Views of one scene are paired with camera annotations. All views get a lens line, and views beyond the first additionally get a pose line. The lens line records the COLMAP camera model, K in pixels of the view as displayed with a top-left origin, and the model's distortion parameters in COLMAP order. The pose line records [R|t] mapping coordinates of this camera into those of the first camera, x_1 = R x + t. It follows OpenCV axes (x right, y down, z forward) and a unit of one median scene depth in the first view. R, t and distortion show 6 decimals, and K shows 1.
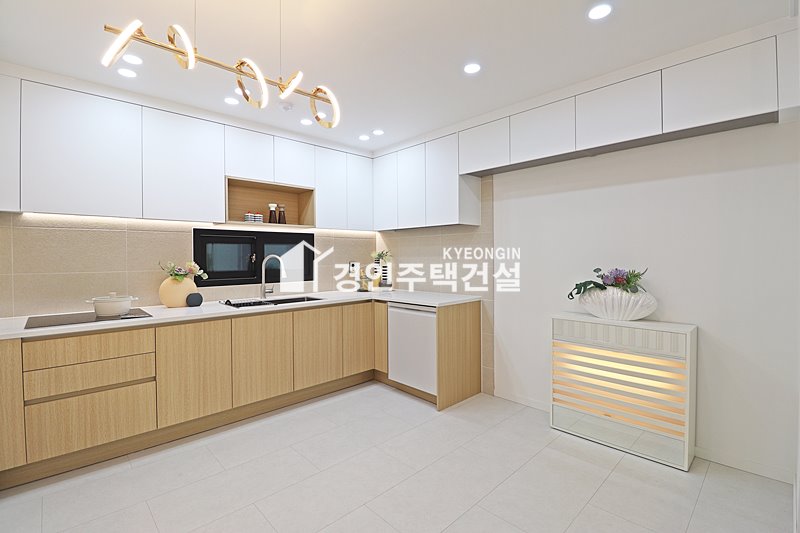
lens RADIAL K [[368.7, 0, 400.3], [0, 368.7, 260.1], [0, 0, 1]] dist [0.002142, -0.012623]
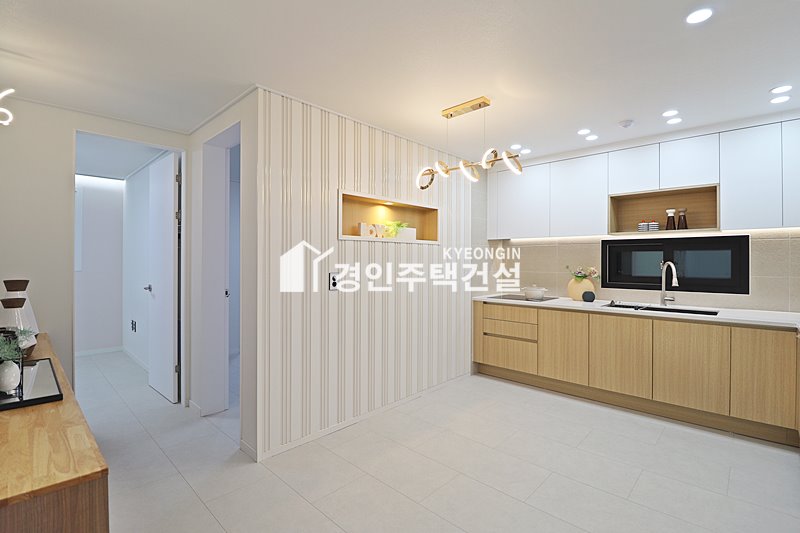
lens RADIAL K [[373.1, 0, 402.2], [0, 373.1, 262.6], [0, 0, 1]] dist [-0.026005, 0.000272]
pose [[0.046403, 0.011310, -0.998859, 0.641318], [-0.013080, 0.999857, 0.010713, -0.014459], [0.998837, 0.012568, 0.046545, 0.266401]]
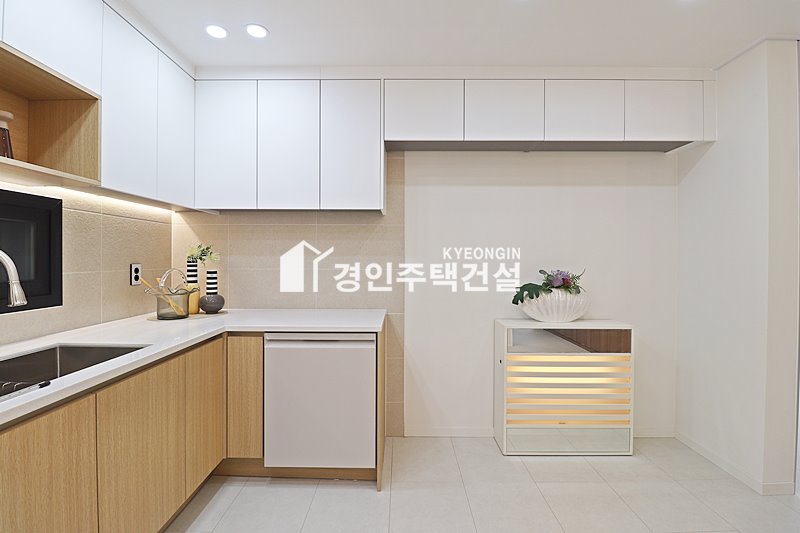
lens RADIAL K [[375.8, 0, 391.4], [0, 375.8, 262.6], [0, 0, 1]] dist [-0.002911, -0.000721]
pose [[0.693531, 0.005419, 0.720406, -0.348829], [-0.001684, 0.999981, -0.005900, 0.007287], [-0.720425, 0.002879, 0.693527, 0.492920]]
